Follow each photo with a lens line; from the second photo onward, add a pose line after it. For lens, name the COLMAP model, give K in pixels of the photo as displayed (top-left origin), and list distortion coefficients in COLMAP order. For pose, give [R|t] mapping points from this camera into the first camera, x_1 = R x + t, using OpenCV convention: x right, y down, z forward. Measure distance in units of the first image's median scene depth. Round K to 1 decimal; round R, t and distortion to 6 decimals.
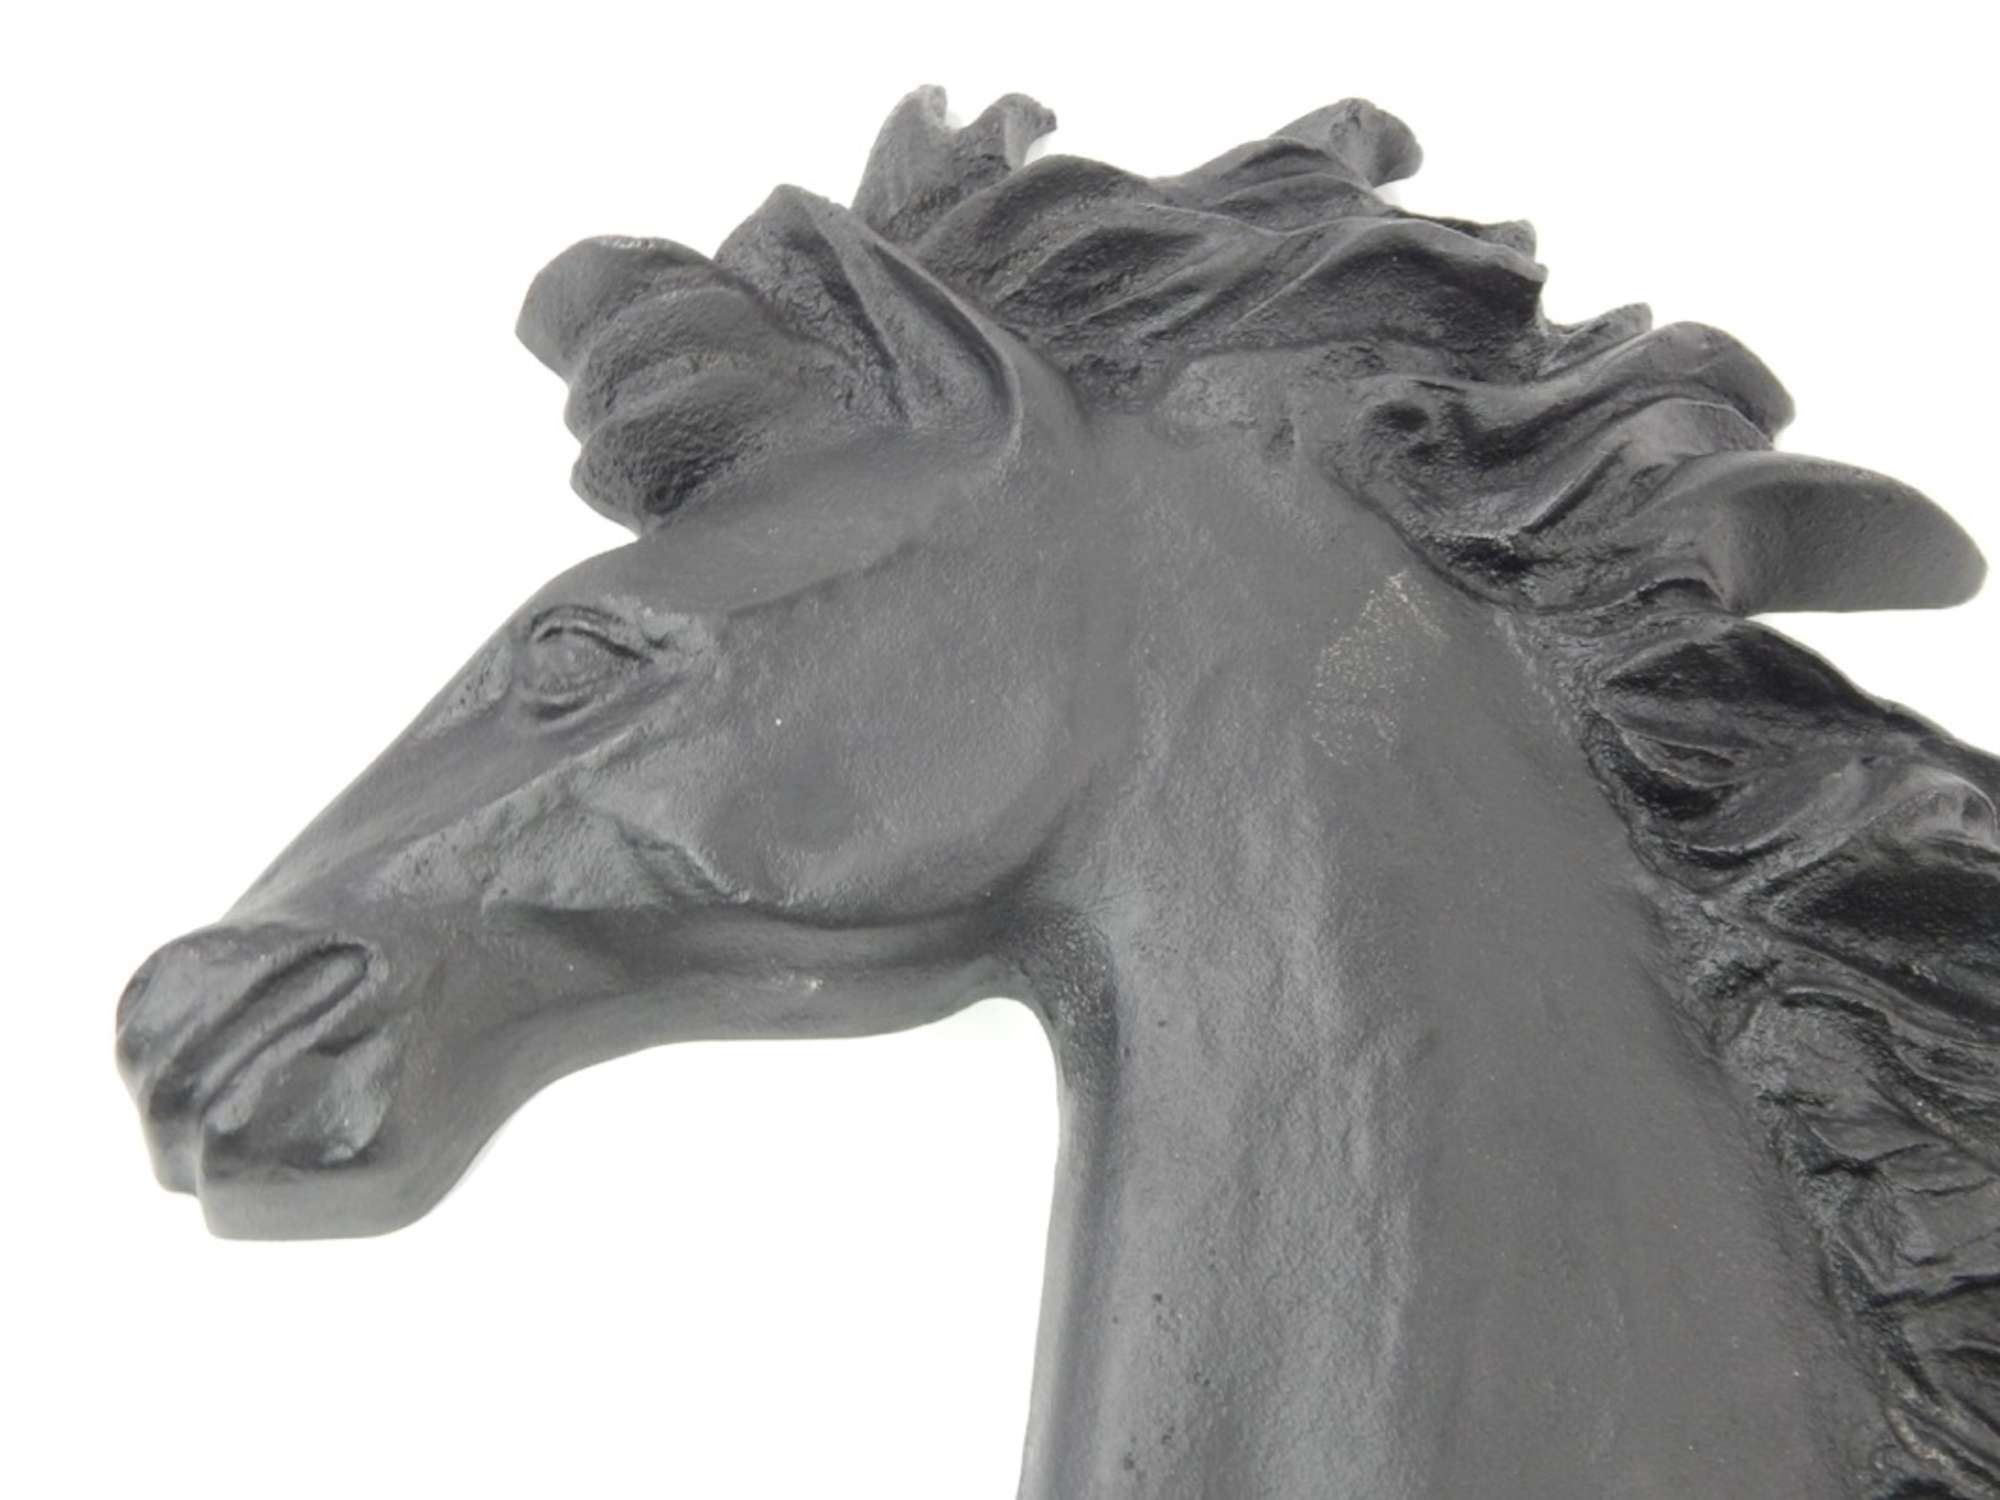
lens RADIAL K [[2873.9, 0, 1000.0], [0, 2873.9, 750.0], [0, 0, 1]] dist [-0.017473, -0.050238]
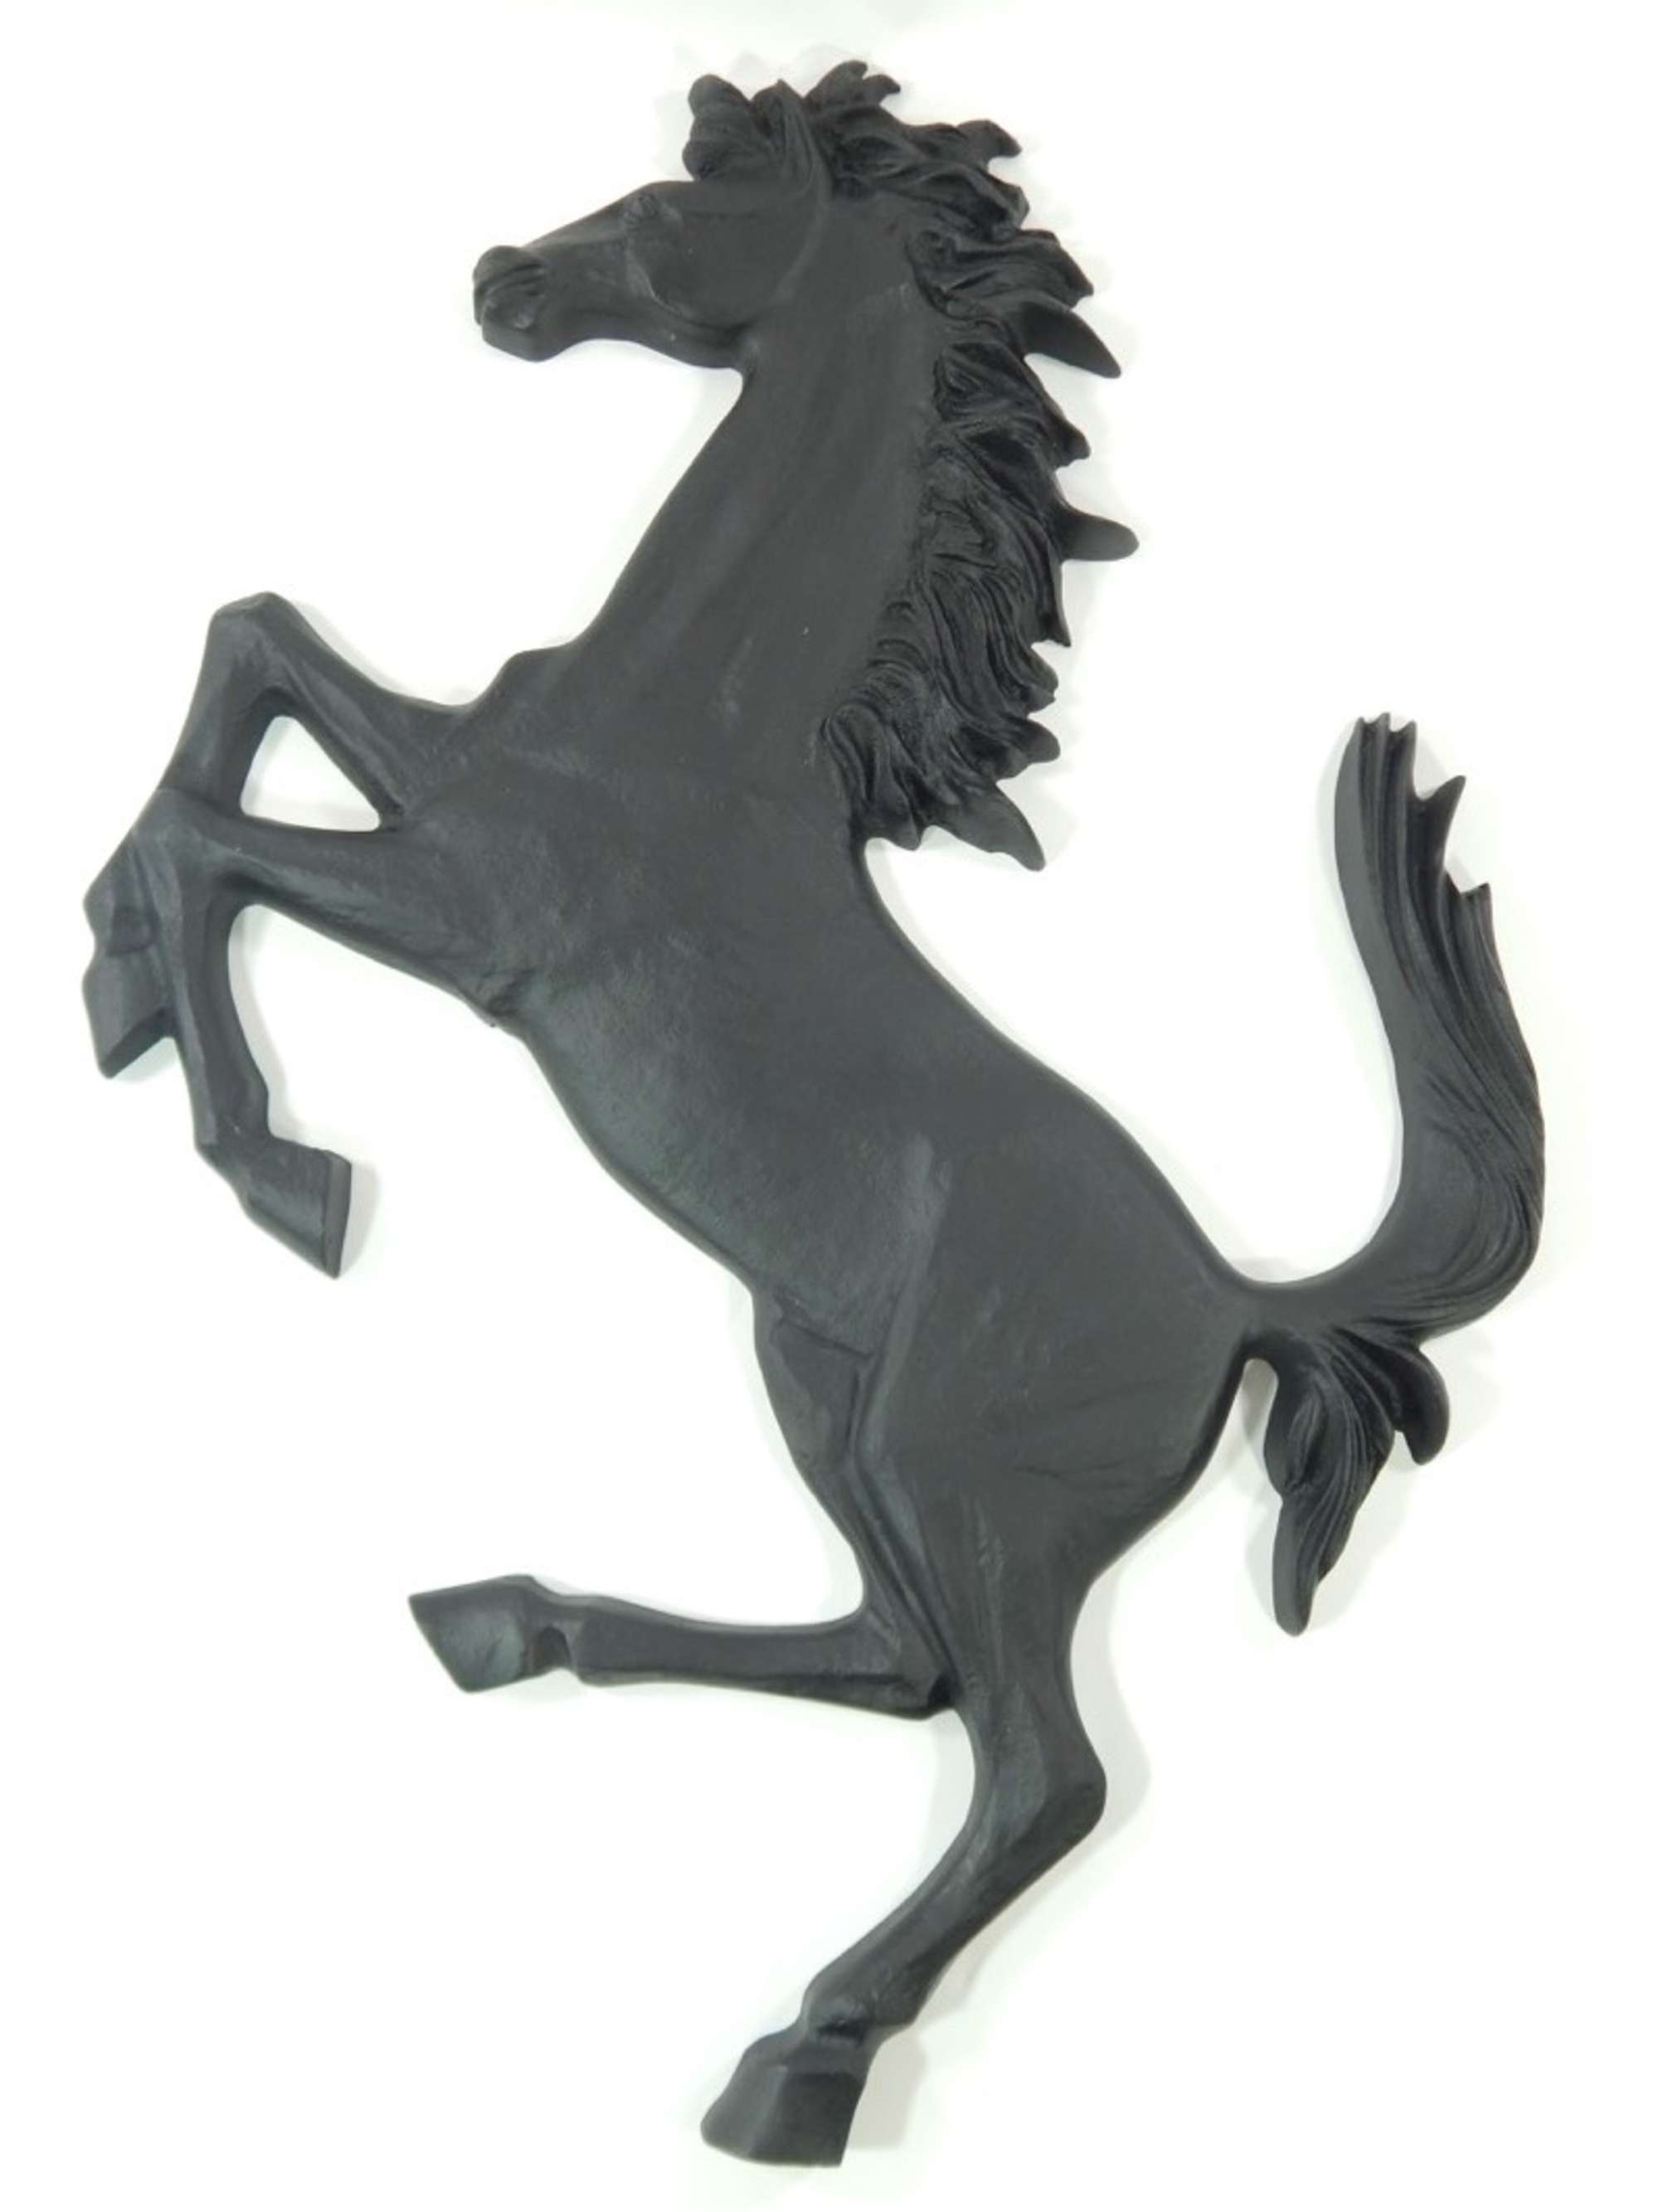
lens RADIAL K [[2234.4, 0, 829.5], [0, 2234.4, 1106.0], [0, 0, 1]] dist [0.012563, -0.026235]
pose [[0.894494, 0.425225, -0.138073, 0.749952], [-0.368514, 0.876122, 0.310816, -0.006027], [0.253136, -0.227141, 0.940388, -1.409303]]
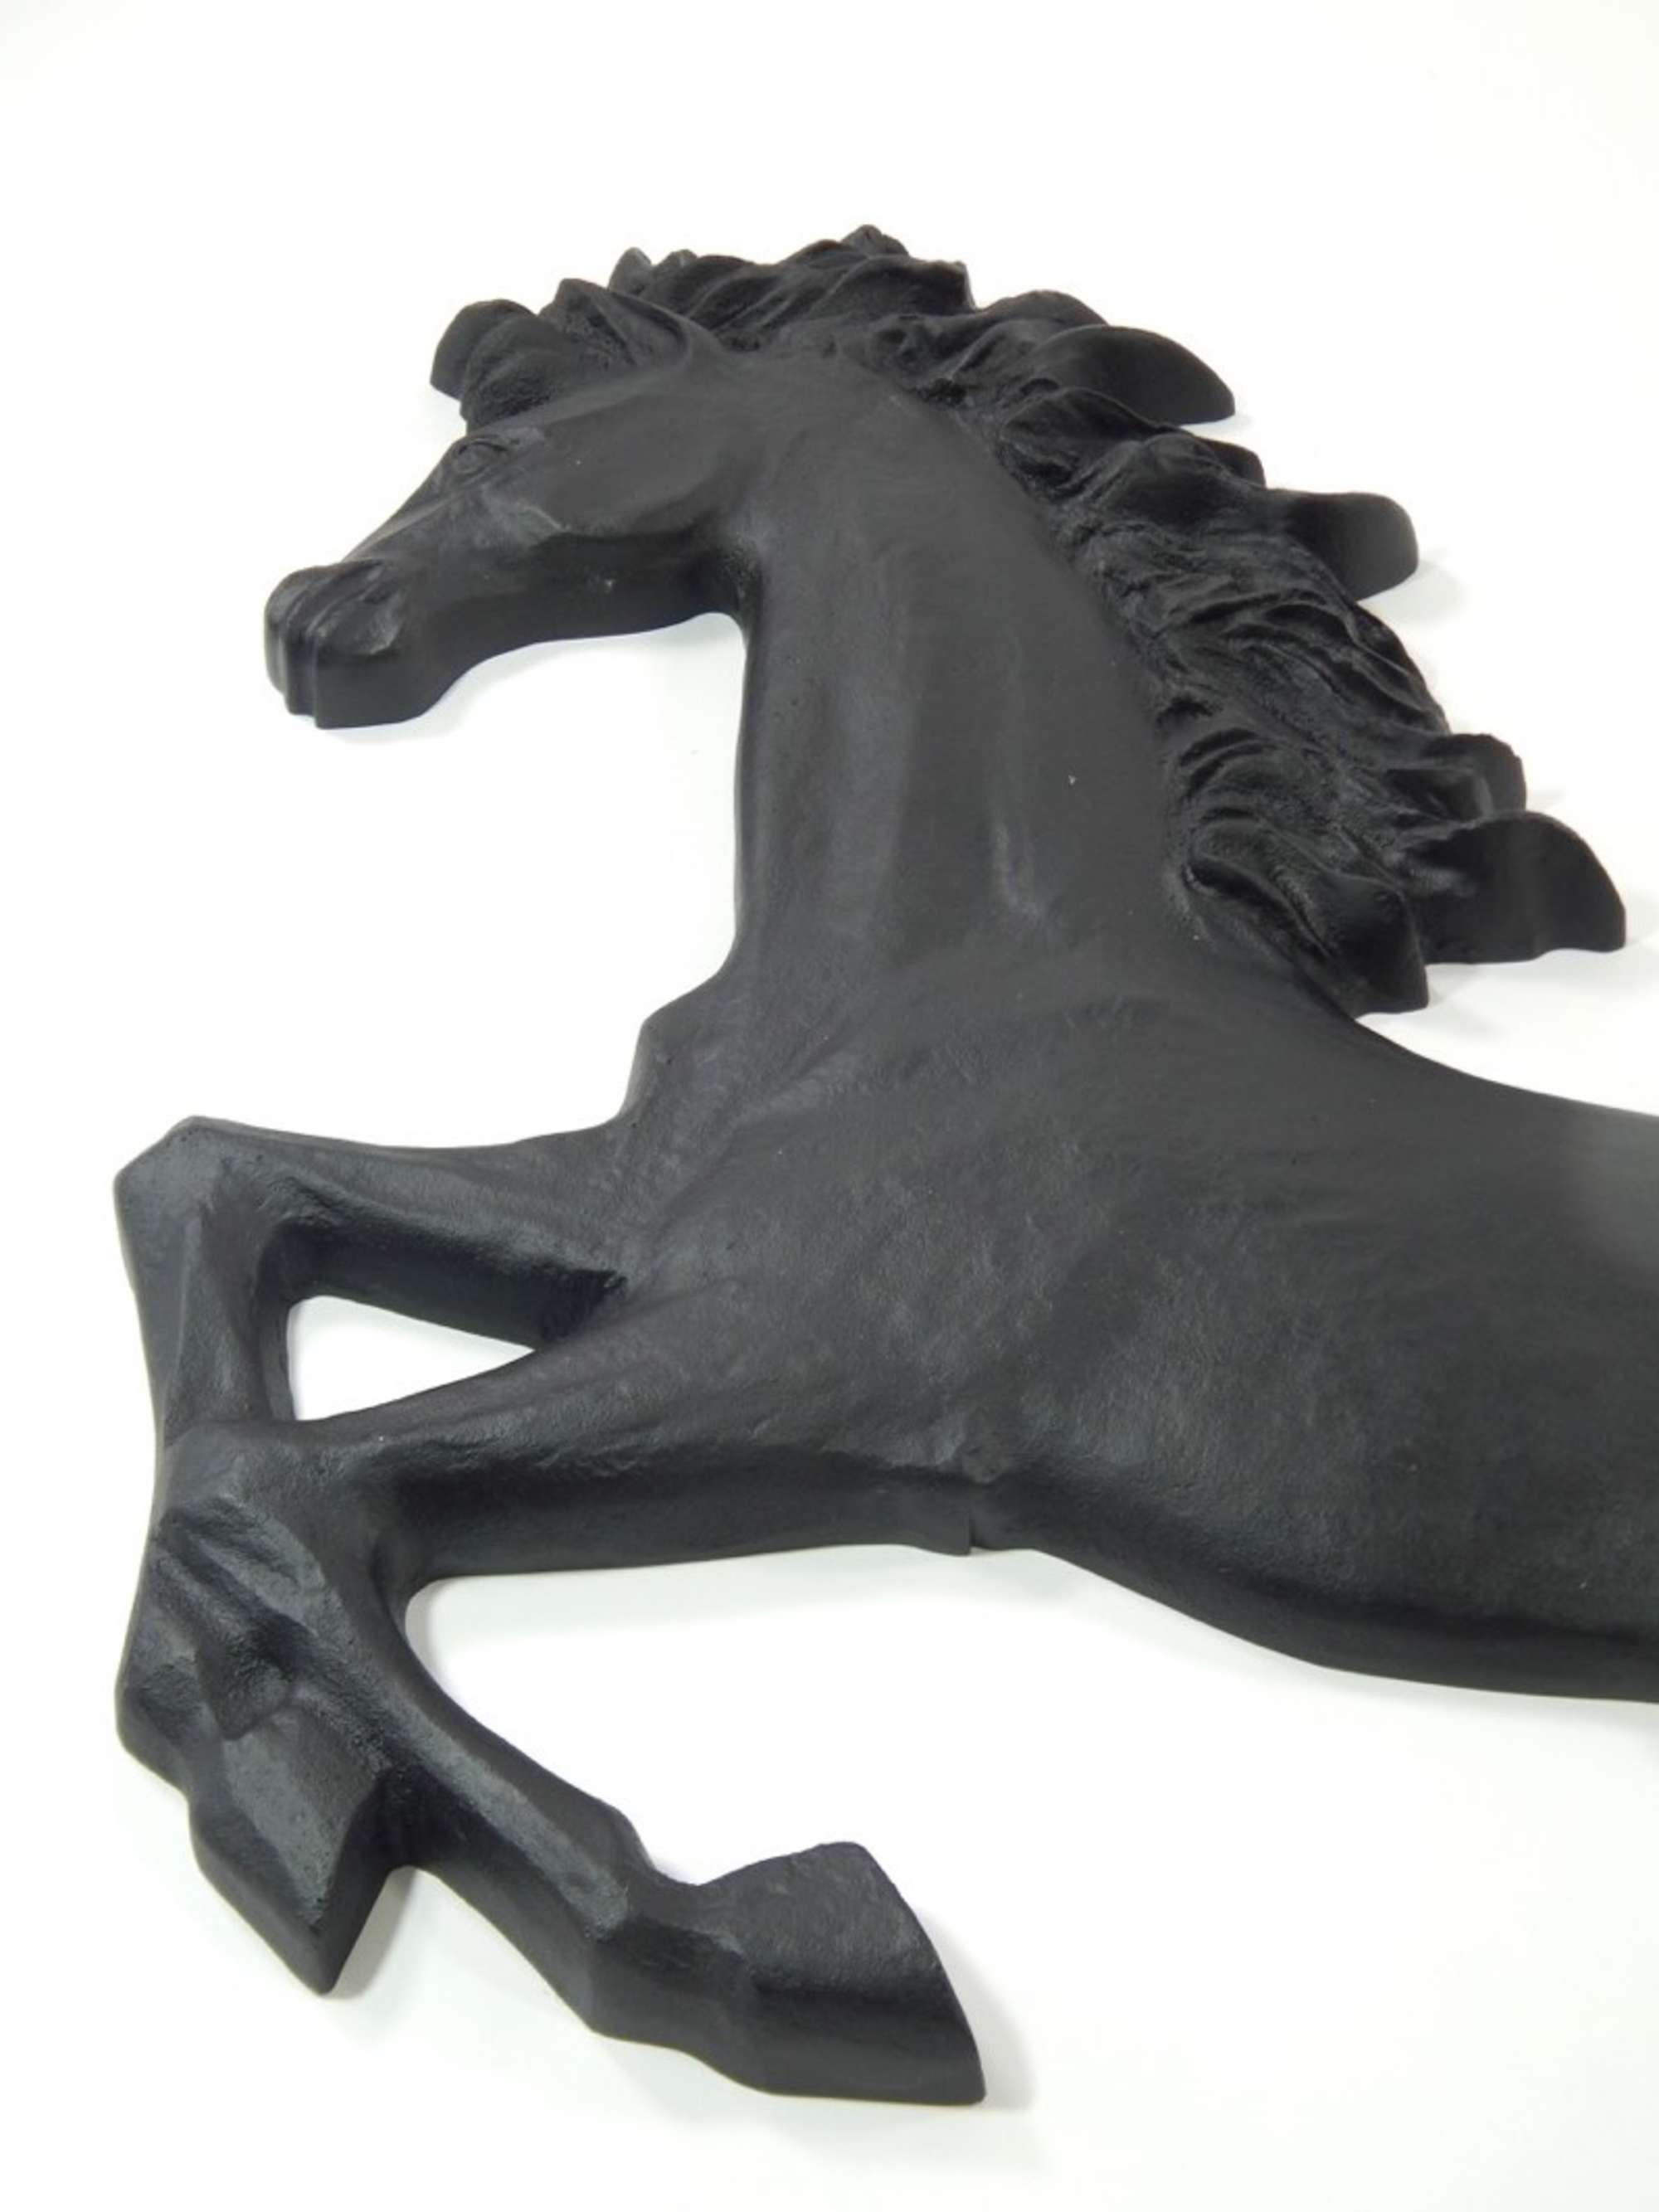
lens RADIAL K [[3578.2, 0, 868.6], [0, 3578.2, 1106.3], [0, 0, 1]] dist [0.011626, 0.023867]
pose [[0.991793, -0.126855, -0.015961, 0.097834], [0.117228, 0.952071, -0.282522, 1.059225], [0.051035, 0.278332, 0.959128, -1.160497]]
